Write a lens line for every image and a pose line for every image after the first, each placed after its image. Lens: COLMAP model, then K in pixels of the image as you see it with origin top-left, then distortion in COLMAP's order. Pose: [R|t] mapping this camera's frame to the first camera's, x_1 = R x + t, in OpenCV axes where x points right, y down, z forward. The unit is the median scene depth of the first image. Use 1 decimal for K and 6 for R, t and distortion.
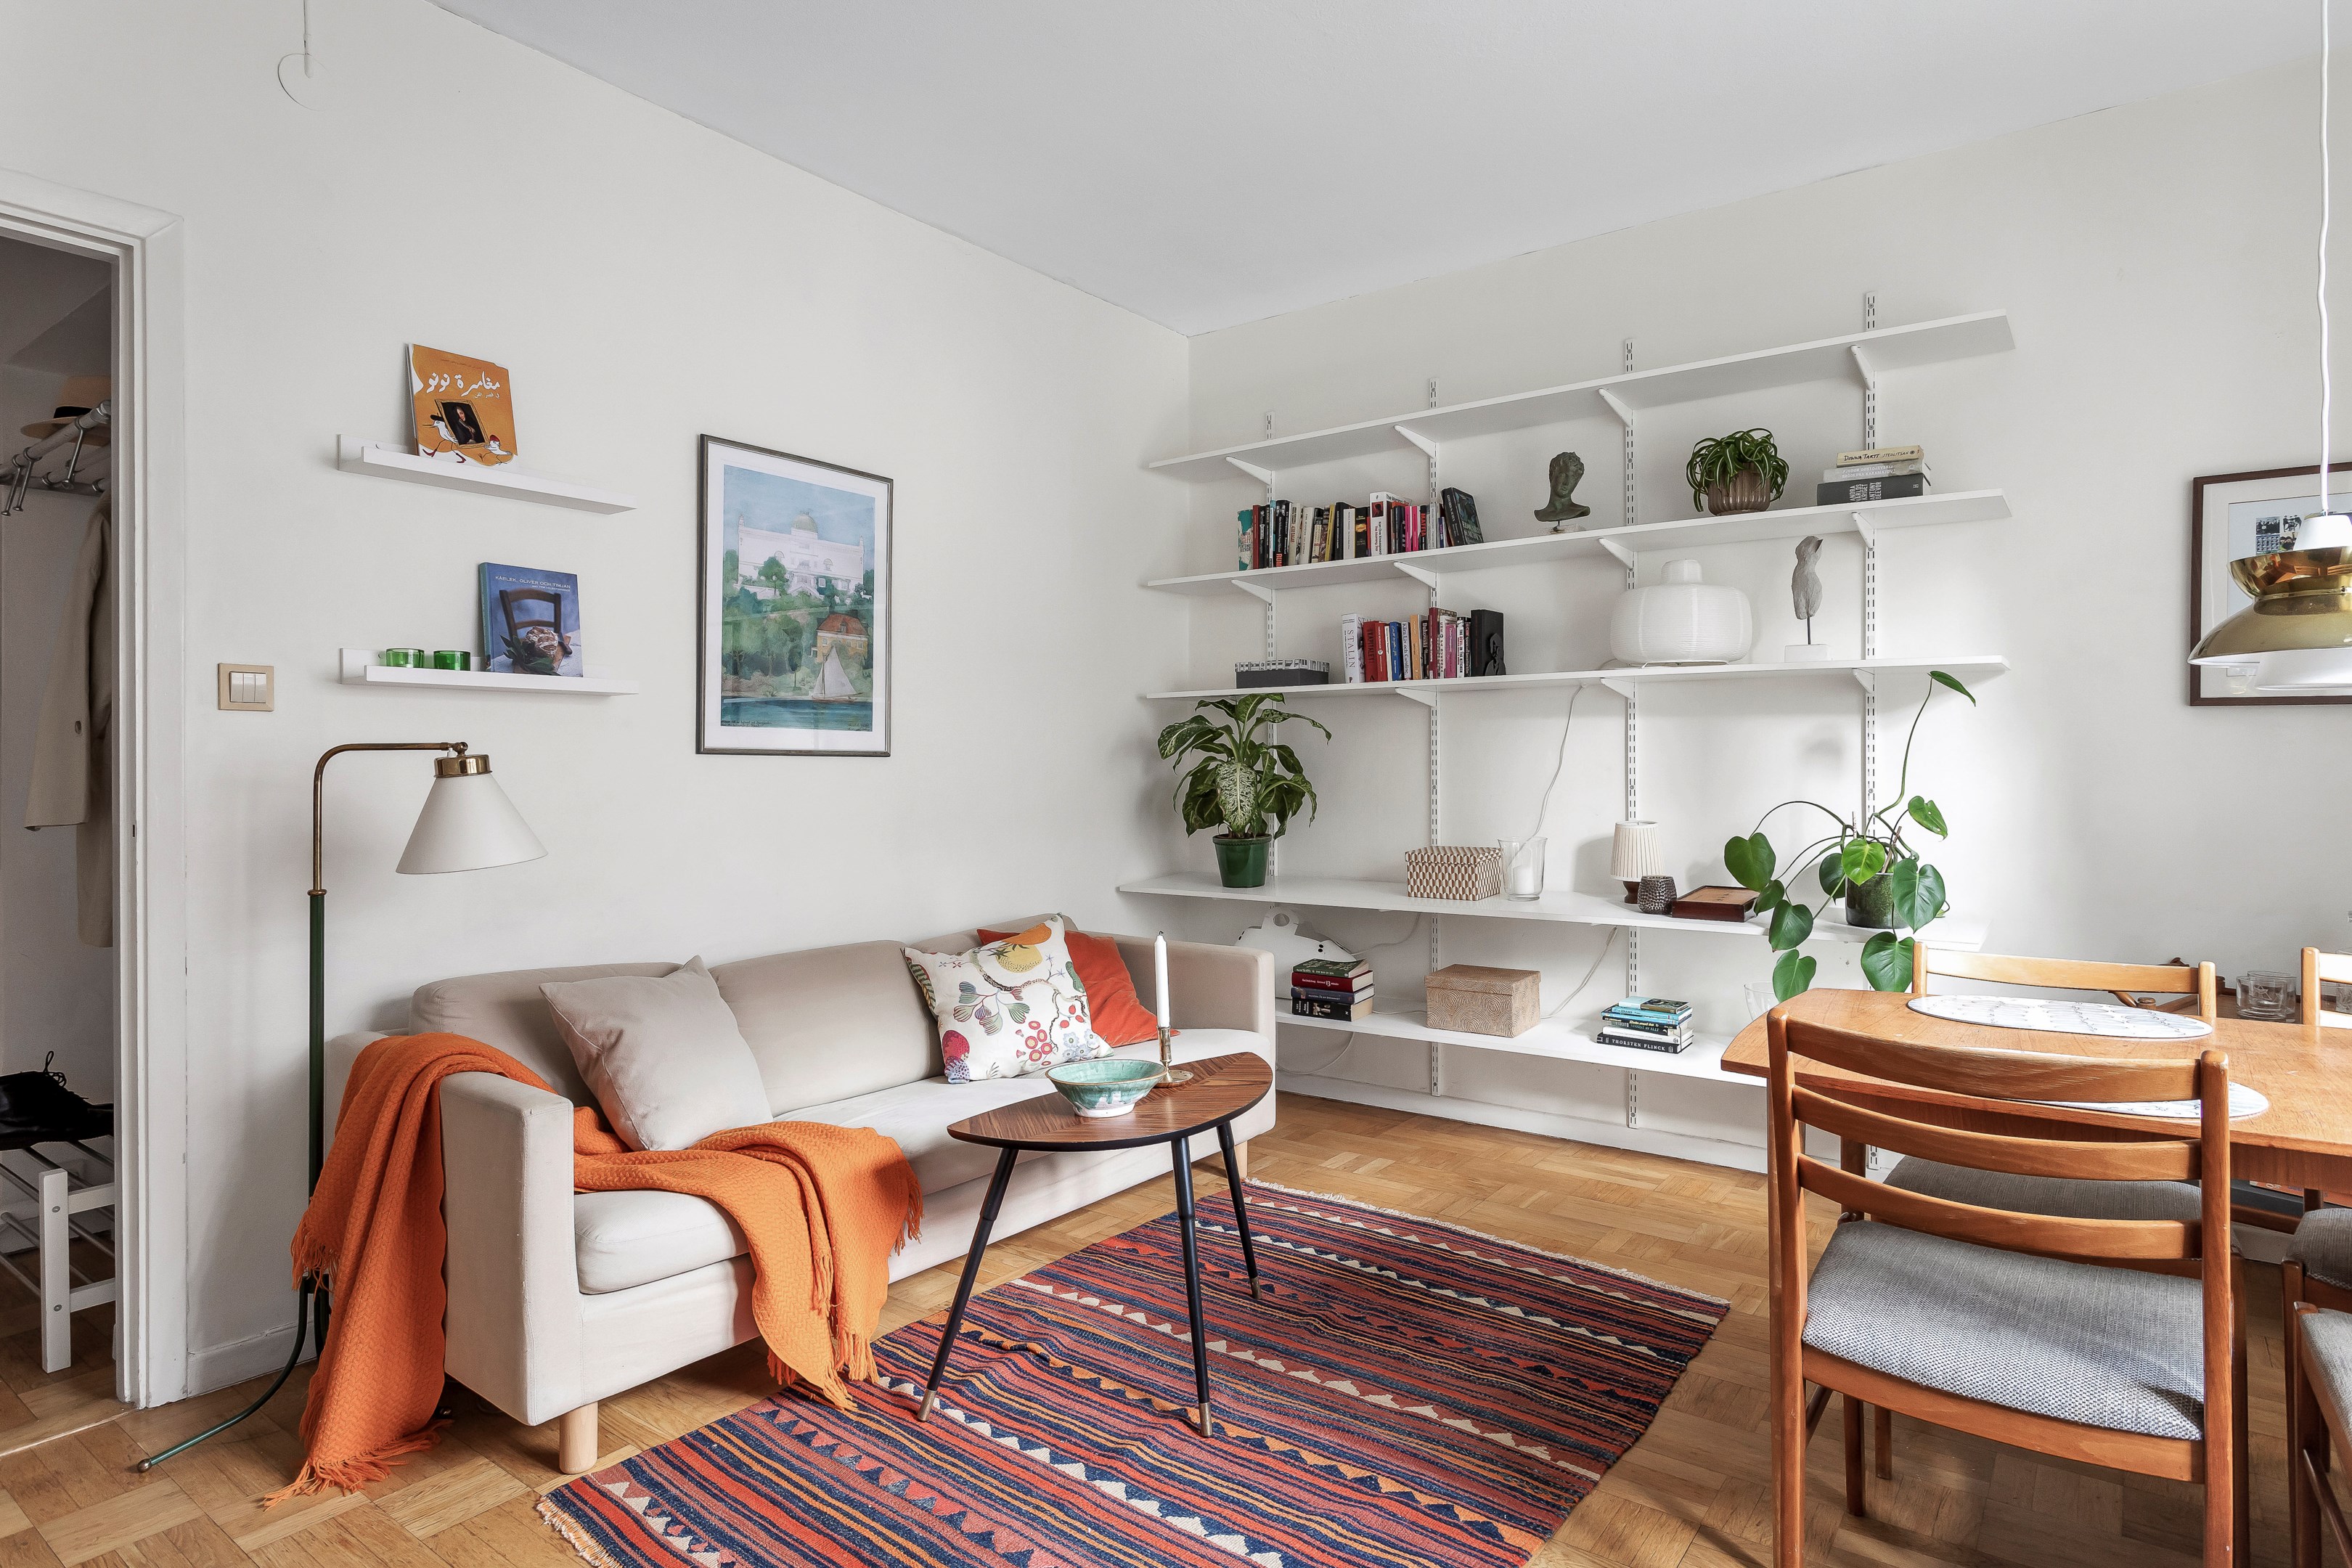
lens RADIAL K [[1266.5, 0, 1166.9], [0, 1266.5, 776.7], [0, 0, 1]] dist [-0.004133, -0.000360]
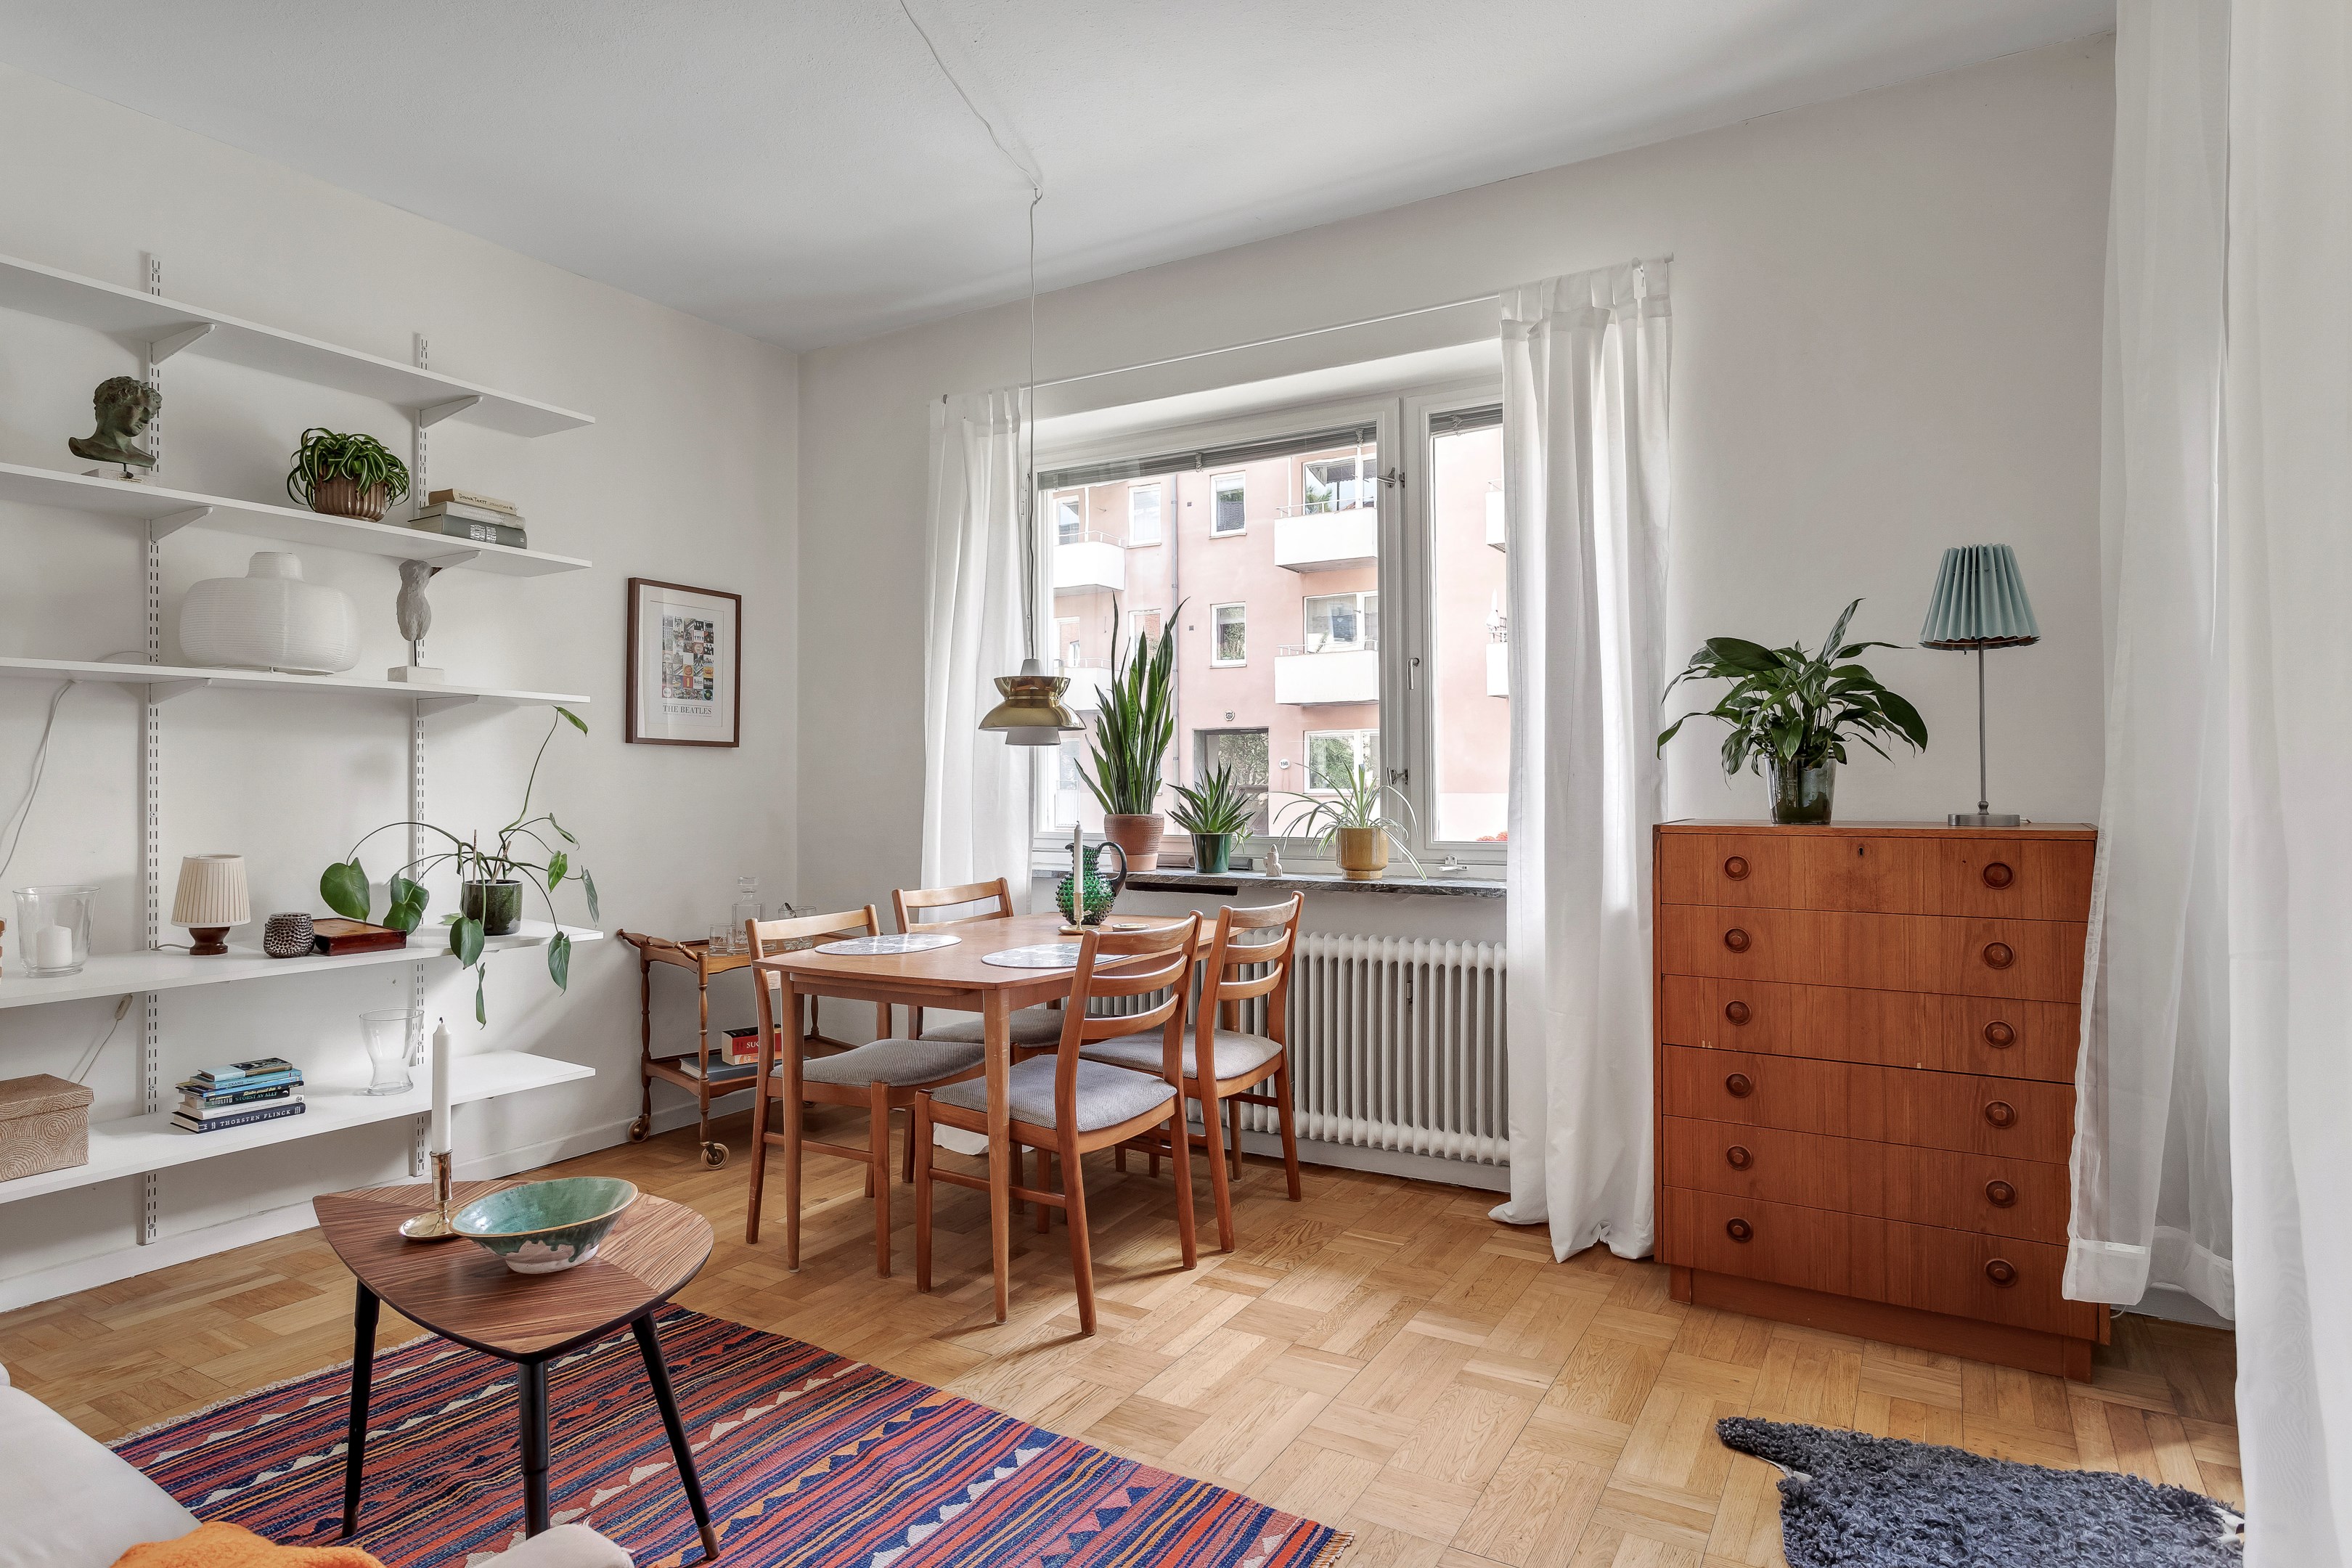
lens RADIAL K [[1302.1, 0, 1169.0], [0, 1302.1, 768.1], [0, 0, 1]] dist [-0.005866, 0.001513]
pose [[-0.103984, 0.016643, 0.994440, -0.588380], [0.014706, 0.999776, -0.015195, 0.001166], [-0.994470, 0.013044, -0.104206, 0.512262]]
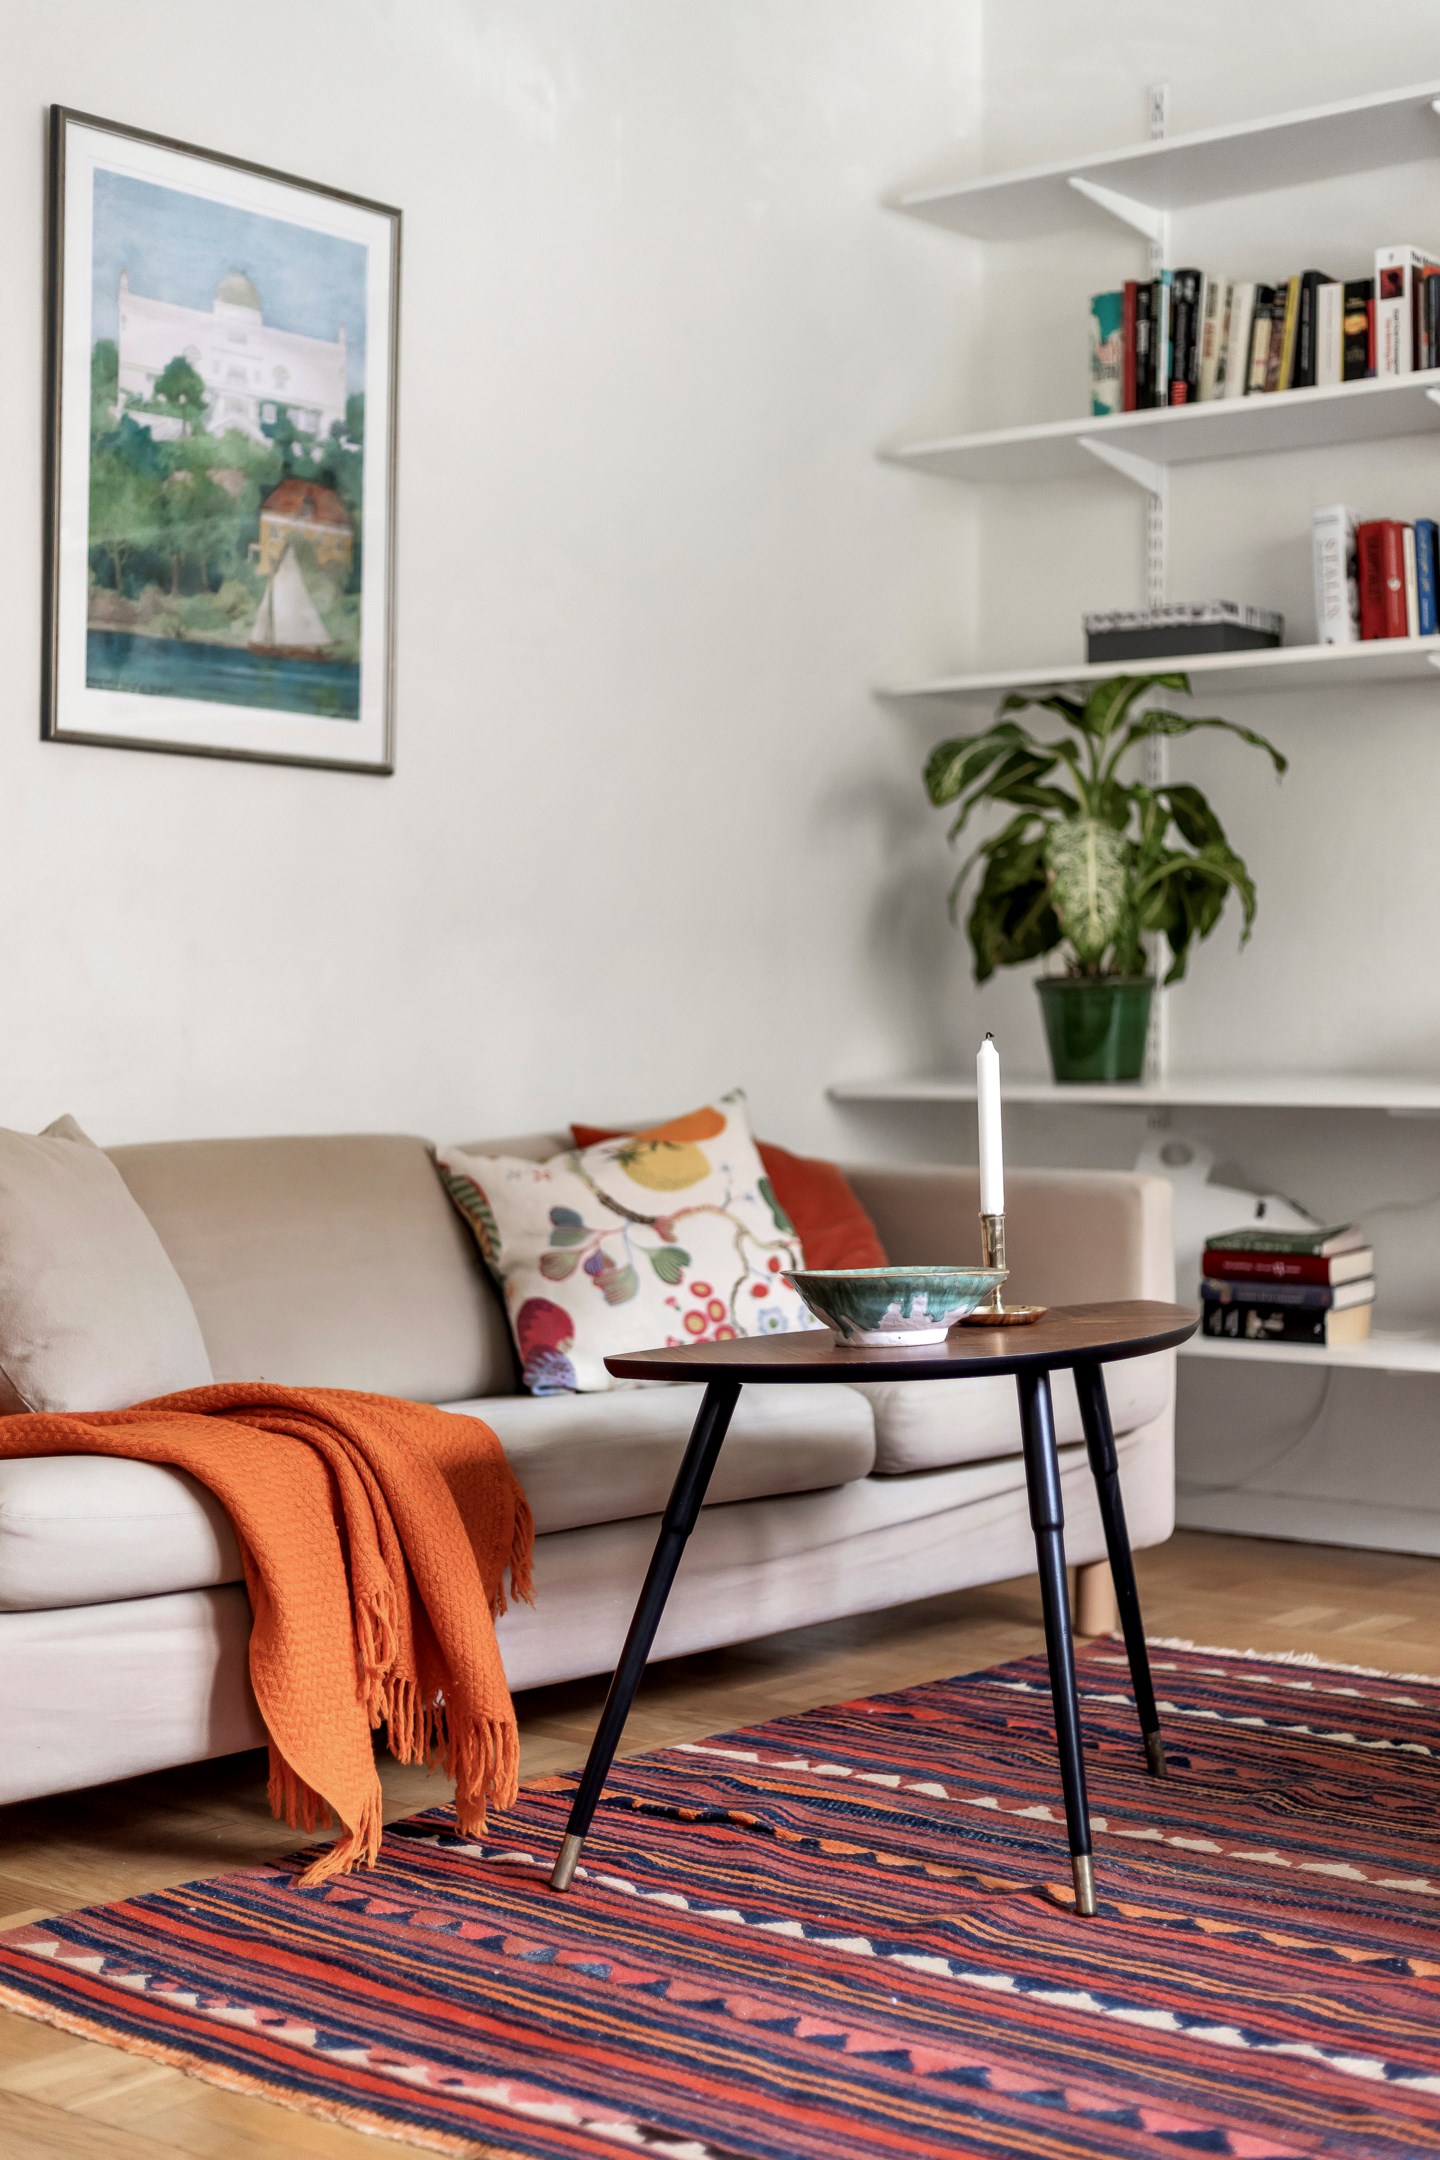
lens RADIAL K [[3079.8, 0, 723.8], [0, 3079.8, 1083.2], [0, 0, 1]] dist [0.012249, 0.000000]
pose [[0.999429, 0.007570, -0.032928, -0.055102], [-0.007238, 0.999922, 0.010174, 0.100144], [0.033002, -0.009930, 0.999406, -0.214060]]
